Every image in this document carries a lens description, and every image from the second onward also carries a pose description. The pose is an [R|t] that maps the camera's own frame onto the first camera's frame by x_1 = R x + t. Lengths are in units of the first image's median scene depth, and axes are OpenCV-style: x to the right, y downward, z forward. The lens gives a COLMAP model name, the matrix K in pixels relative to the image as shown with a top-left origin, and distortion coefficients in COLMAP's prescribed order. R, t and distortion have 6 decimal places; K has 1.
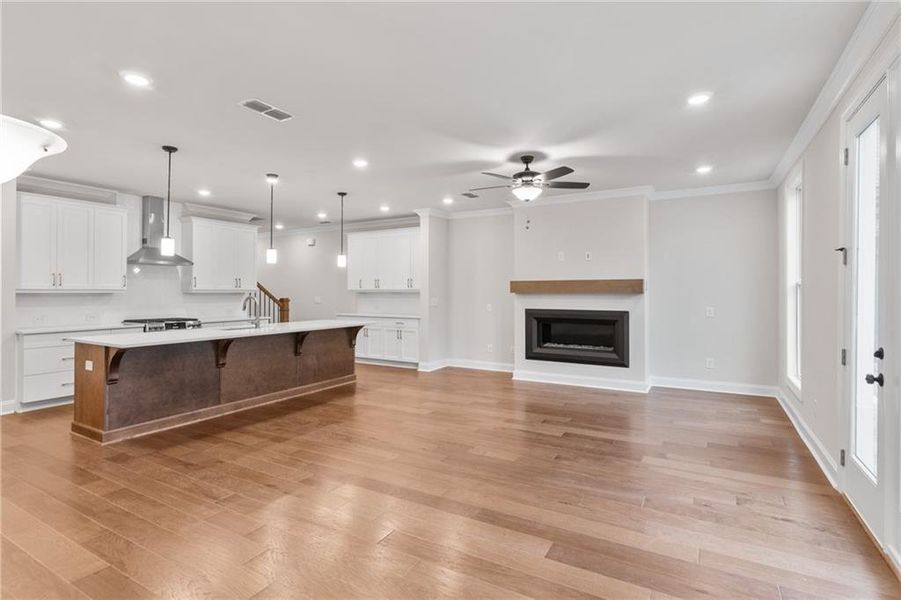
lens RADIAL K [[448.2, 0, 443.8], [0, 448.2, 295.8], [0, 0, 1]] dist [-0.002489, 0.000001]
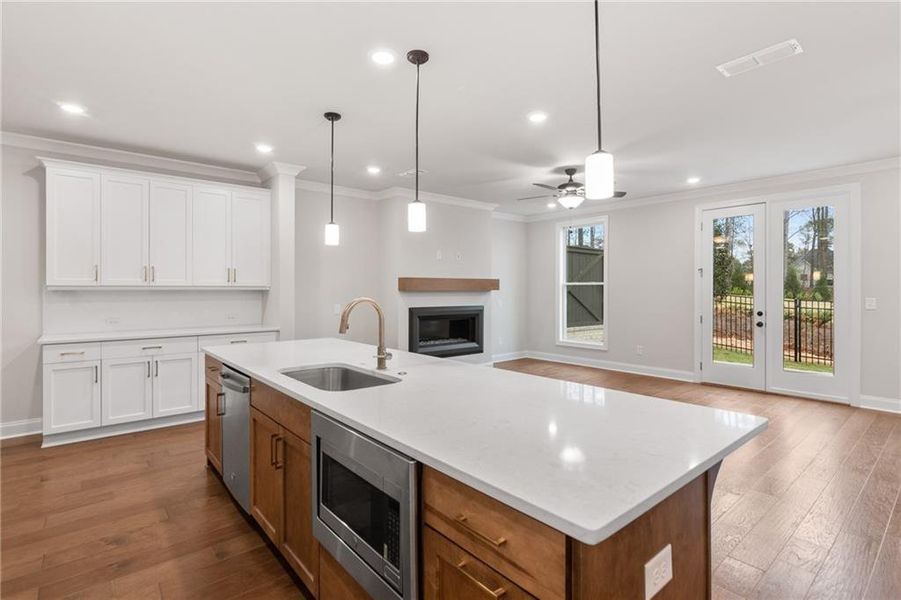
lens RADIAL K [[435.5, 0, 449.2], [0, 435.5, 289.7], [0, 0, 1]] dist [-0.004147, 0.000241]
pose [[0.332074, 0.000882, 0.943253, -0.688669], [0.009592, 0.999945, -0.004312, -0.003923], [-0.943204, 0.010480, 0.332047, 0.668951]]
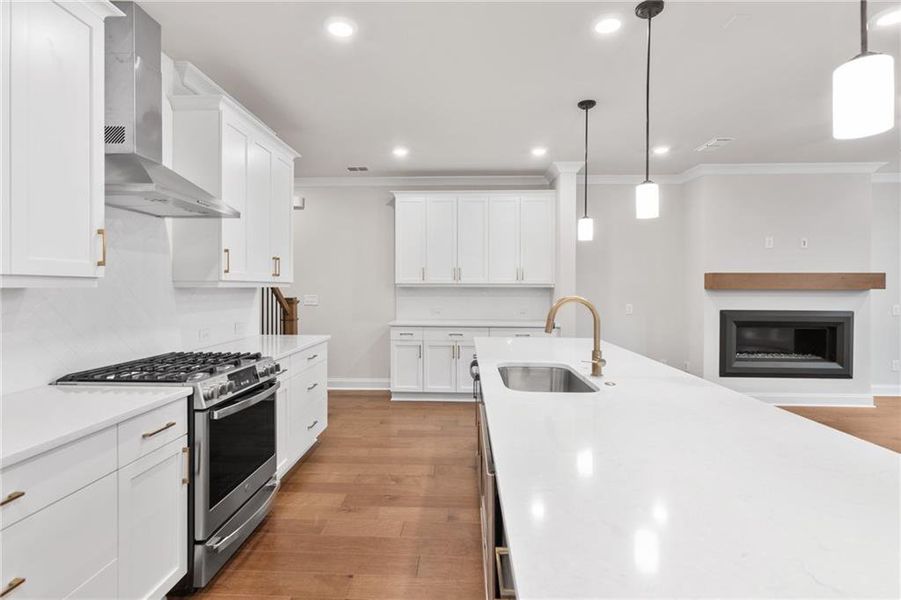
lens RADIAL K [[442.3, 0, 446.9], [0, 442.3, 288.9], [0, 0, 1]] dist [-0.000540, 0.000548]
pose [[0.882752, 0.001563, 0.469837, -0.616351], [0.000575, 0.999990, -0.004408, -0.003711], [-0.469839, 0.004161, 0.882742, 0.601467]]
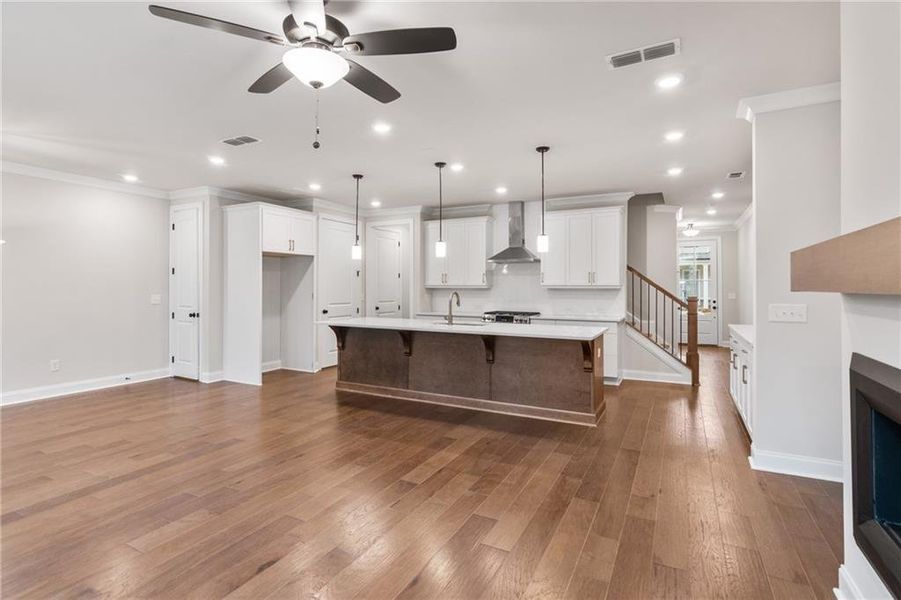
lens RADIAL K [[449.2, 0, 449.3], [0, 449.2, 286.8], [0, 0, 1]] dist [-0.000075, 0.000384]
pose [[0.052859, 0.000309, -0.998602, 0.470916], [-0.011145, 0.999938, -0.000281, -0.008214], [0.998540, 0.011144, 0.052859, 0.804188]]
